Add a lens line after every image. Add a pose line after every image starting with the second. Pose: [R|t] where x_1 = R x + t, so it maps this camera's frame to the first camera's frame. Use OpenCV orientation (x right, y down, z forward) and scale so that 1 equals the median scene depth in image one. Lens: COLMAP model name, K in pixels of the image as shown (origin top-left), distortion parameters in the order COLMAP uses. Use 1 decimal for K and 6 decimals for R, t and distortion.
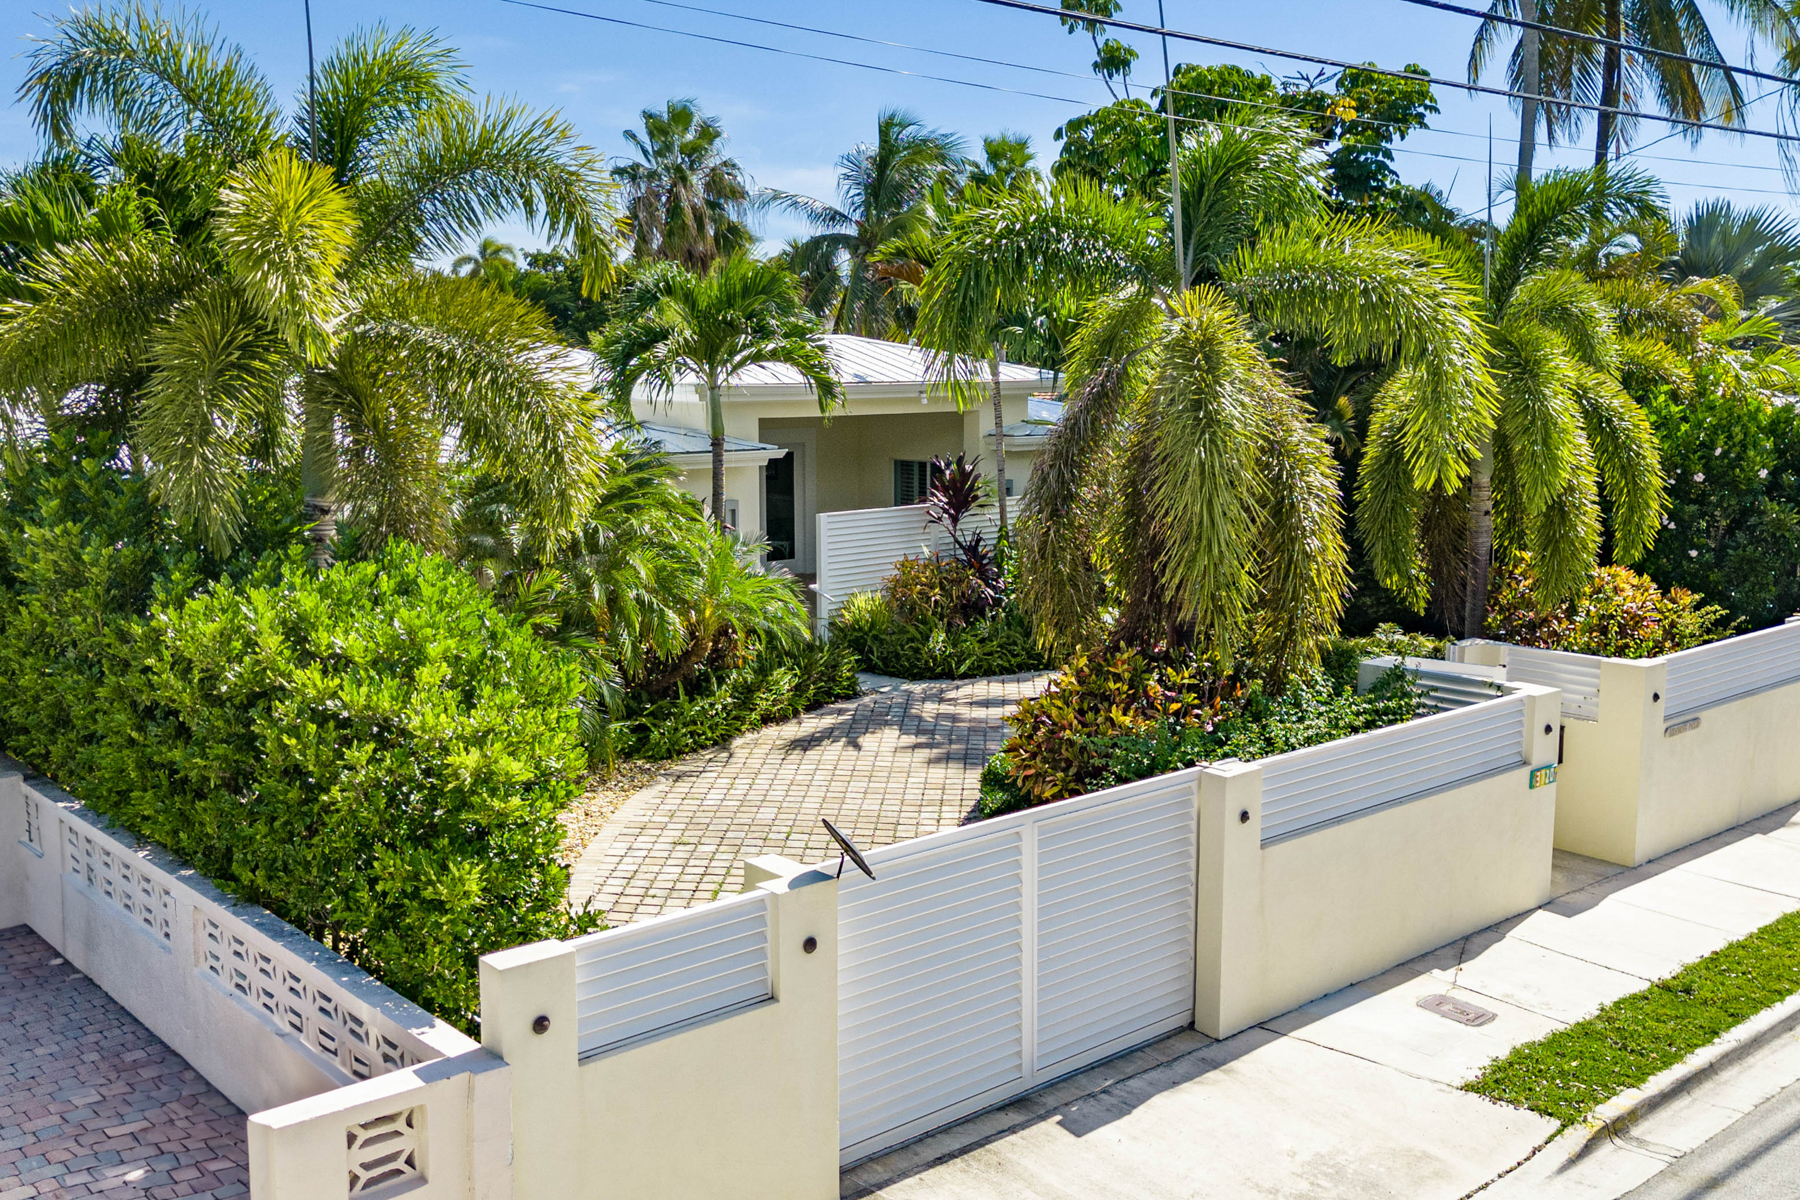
lens RADIAL K [[1693.8, 0, 898.7], [0, 1693.8, 660.6], [0, 0, 1]] dist [0.058274, -0.116555]
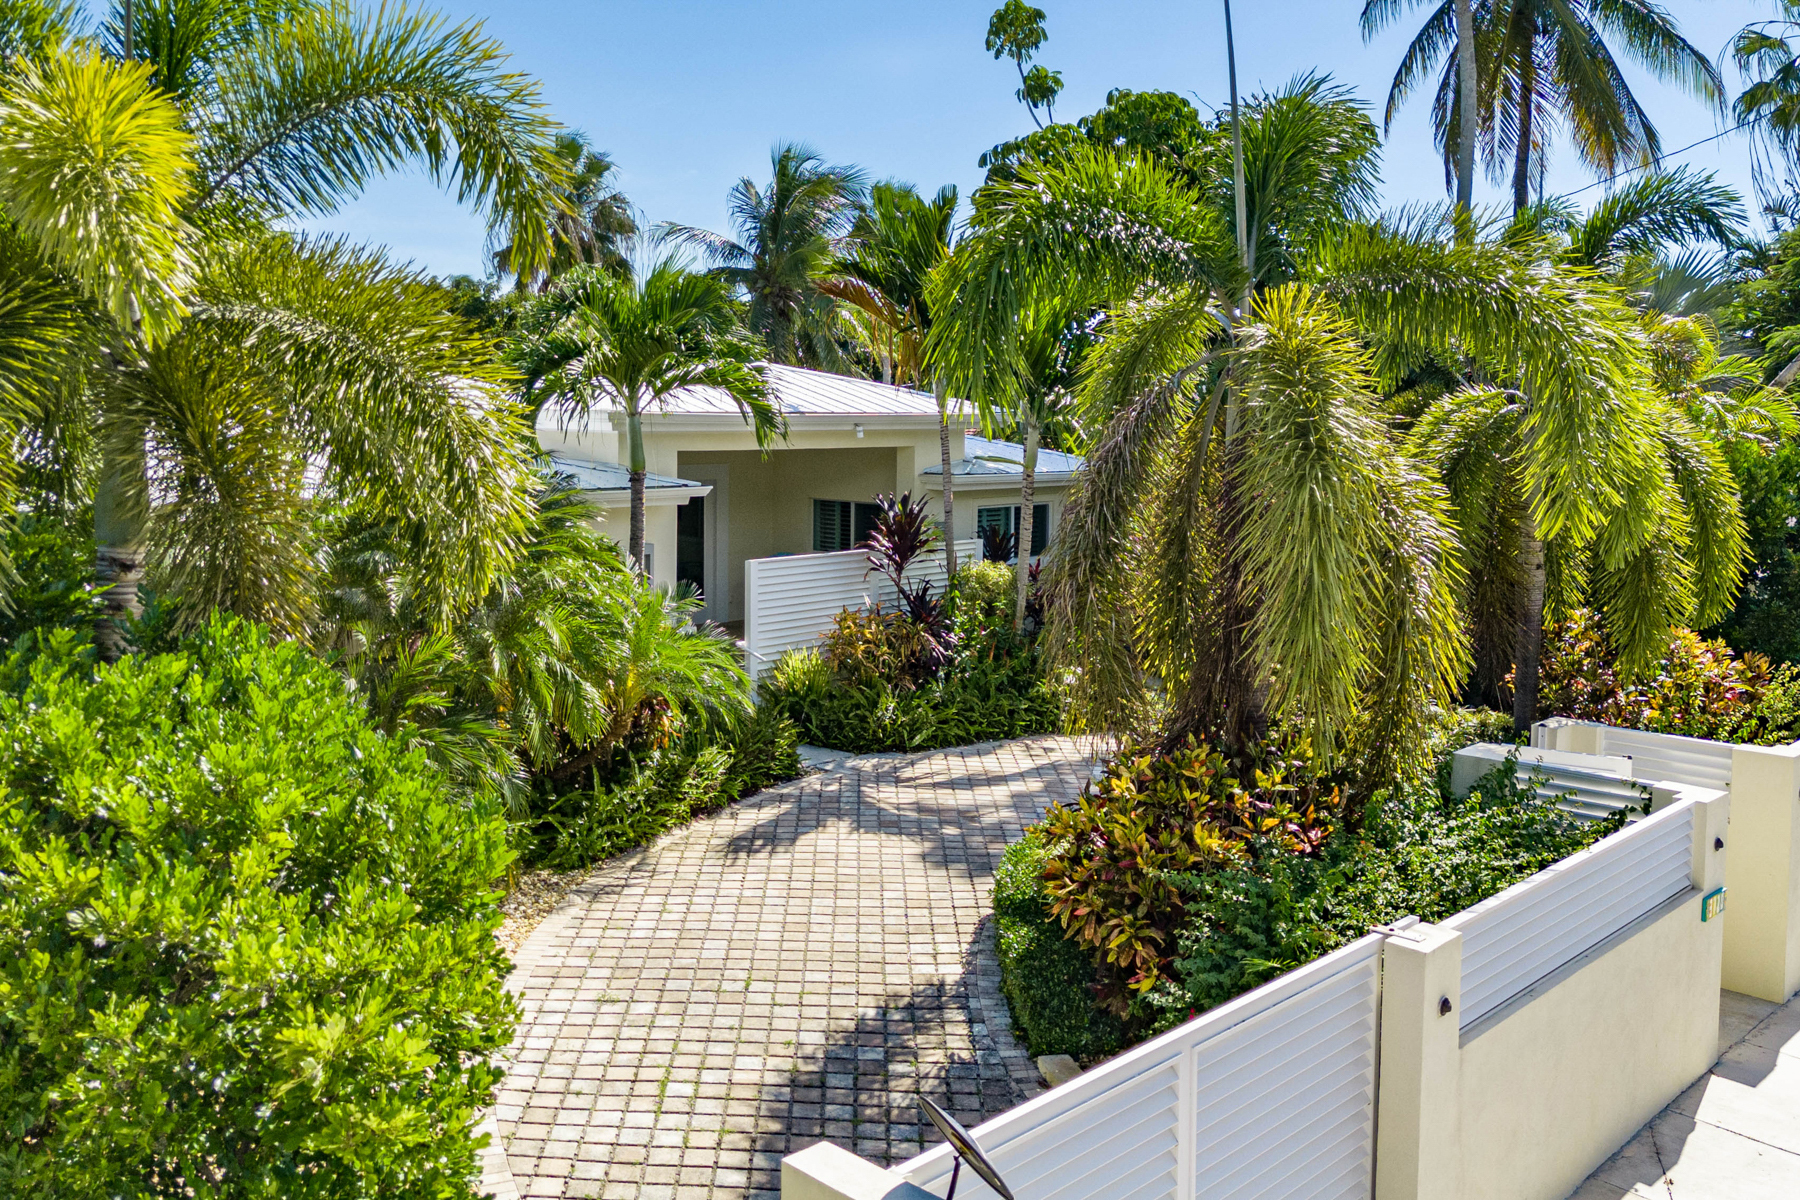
lens RADIAL K [[1638.9, 0, 893.0], [0, 1638.9, 537.3], [0, 0, 1]] dist [0.021900, -0.010145]
pose [[0.996776, 0.006098, 0.080007, -0.053001], [0.001473, 0.995550, -0.094222, -0.025002], [-0.080225, 0.094036, 0.992331, 0.209827]]
